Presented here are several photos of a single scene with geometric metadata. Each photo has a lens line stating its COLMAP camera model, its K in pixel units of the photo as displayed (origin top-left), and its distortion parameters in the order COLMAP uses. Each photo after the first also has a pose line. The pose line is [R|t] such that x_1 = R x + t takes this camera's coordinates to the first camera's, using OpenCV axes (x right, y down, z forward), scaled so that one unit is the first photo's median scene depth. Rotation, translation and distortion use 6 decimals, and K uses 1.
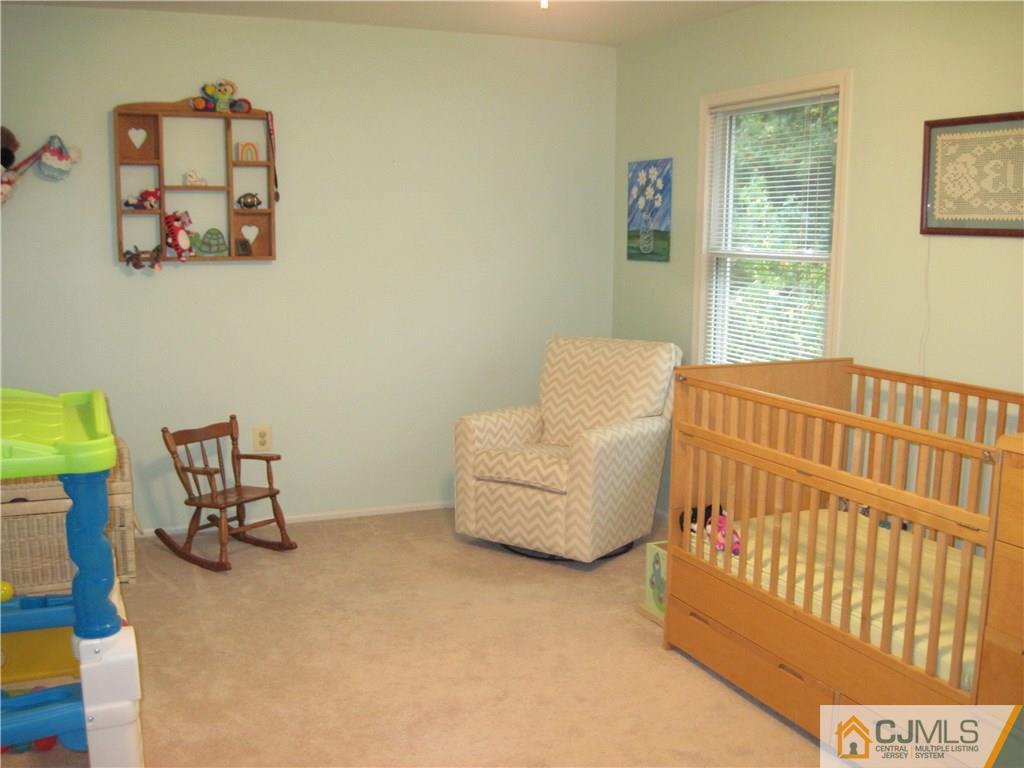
lens RADIAL K [[1046.2, 0, 512.0], [0, 1046.2, 384.0], [0, 0, 1]] dist [-0.116477, -0.003082]
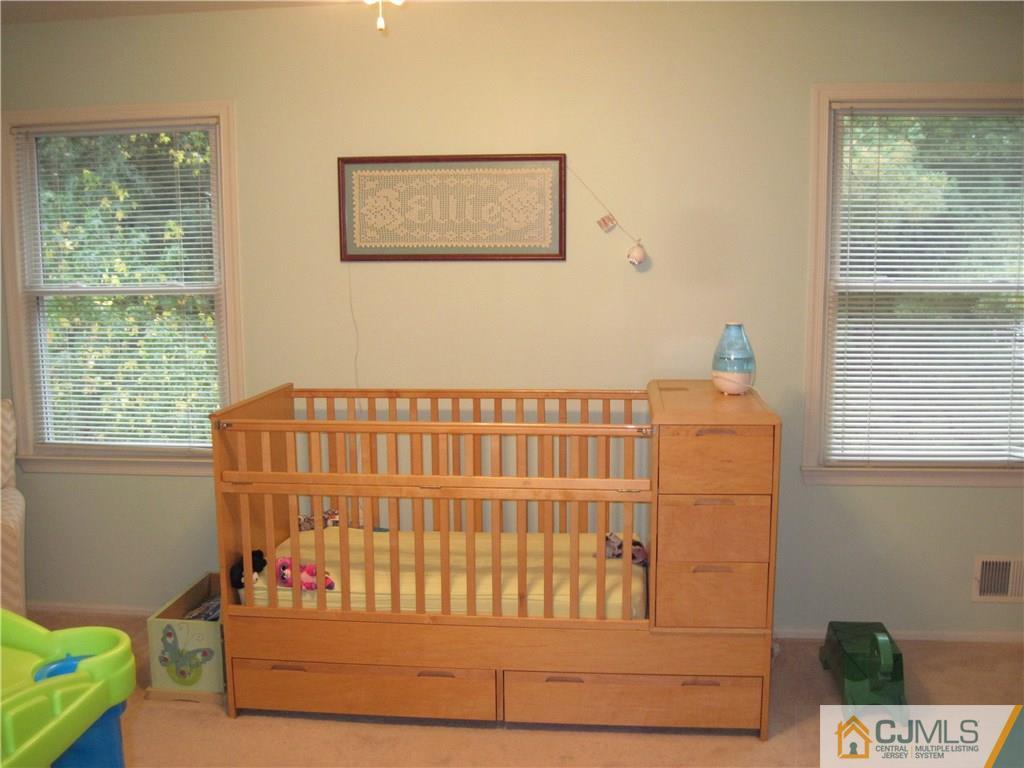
lens RADIAL K [[1046.2, 0, 512.0], [0, 1046.2, 384.0], [0, 0, 1]] dist [-0.116477, -0.003082]
pose [[0.501168, -0.121957, 0.856713, -0.486247], [0.139026, 0.988506, 0.059390, -0.059705], [-0.854109, 0.089341, 0.512363, 0.299237]]
